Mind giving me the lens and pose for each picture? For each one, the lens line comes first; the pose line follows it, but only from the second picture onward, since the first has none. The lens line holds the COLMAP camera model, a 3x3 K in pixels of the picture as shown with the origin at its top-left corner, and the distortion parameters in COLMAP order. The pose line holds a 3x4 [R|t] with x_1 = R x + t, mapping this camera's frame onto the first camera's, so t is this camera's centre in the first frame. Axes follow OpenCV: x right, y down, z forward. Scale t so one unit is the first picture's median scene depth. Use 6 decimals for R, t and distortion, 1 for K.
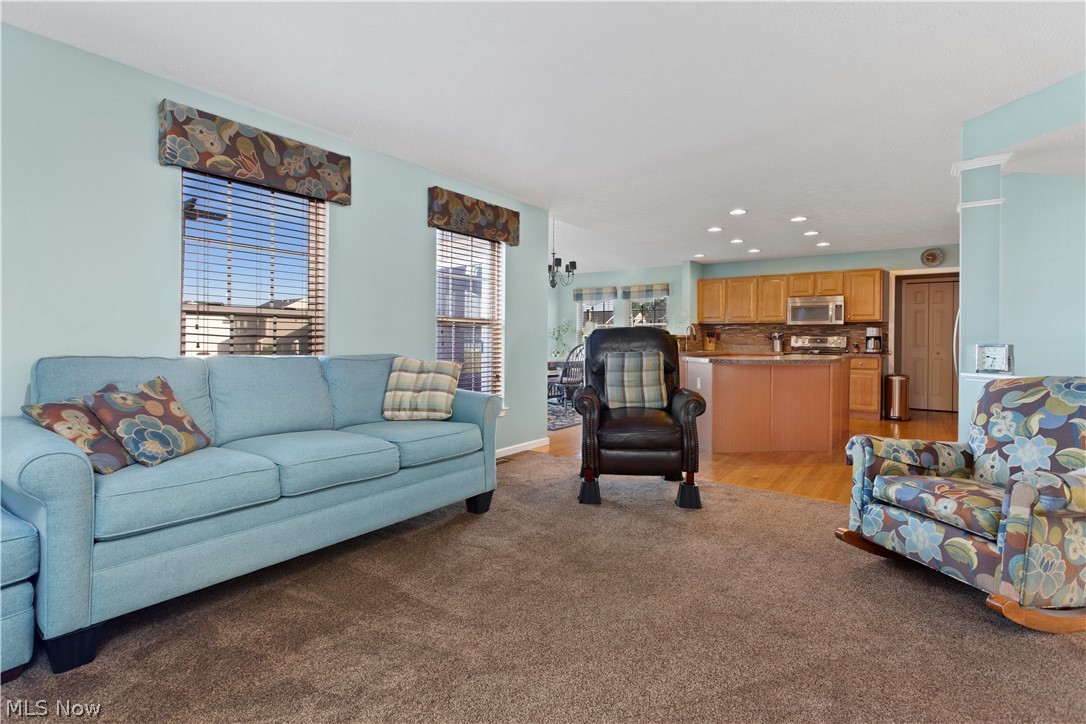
lens RADIAL K [[511.8, 0, 544.9], [0, 511.8, 341.5], [0, 0, 1]] dist [-0.001904, -0.000212]
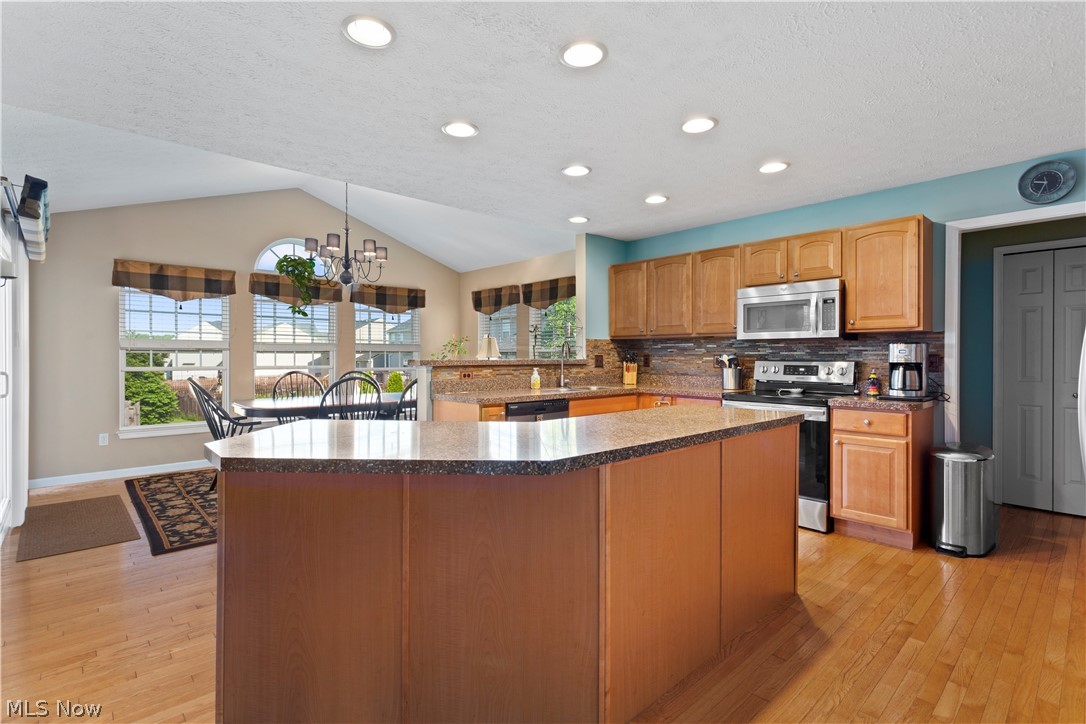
lens RADIAL K [[511.8, 0, 542.8], [0, 511.8, 359.3], [0, 0, 1]] dist [-0.001904, -0.000212]
pose [[0.980968, -0.002927, -0.194145, 0.391449], [0.002598, 0.999995, -0.001944, -0.012172], [0.194150, 0.001403, 0.980971, 0.456899]]
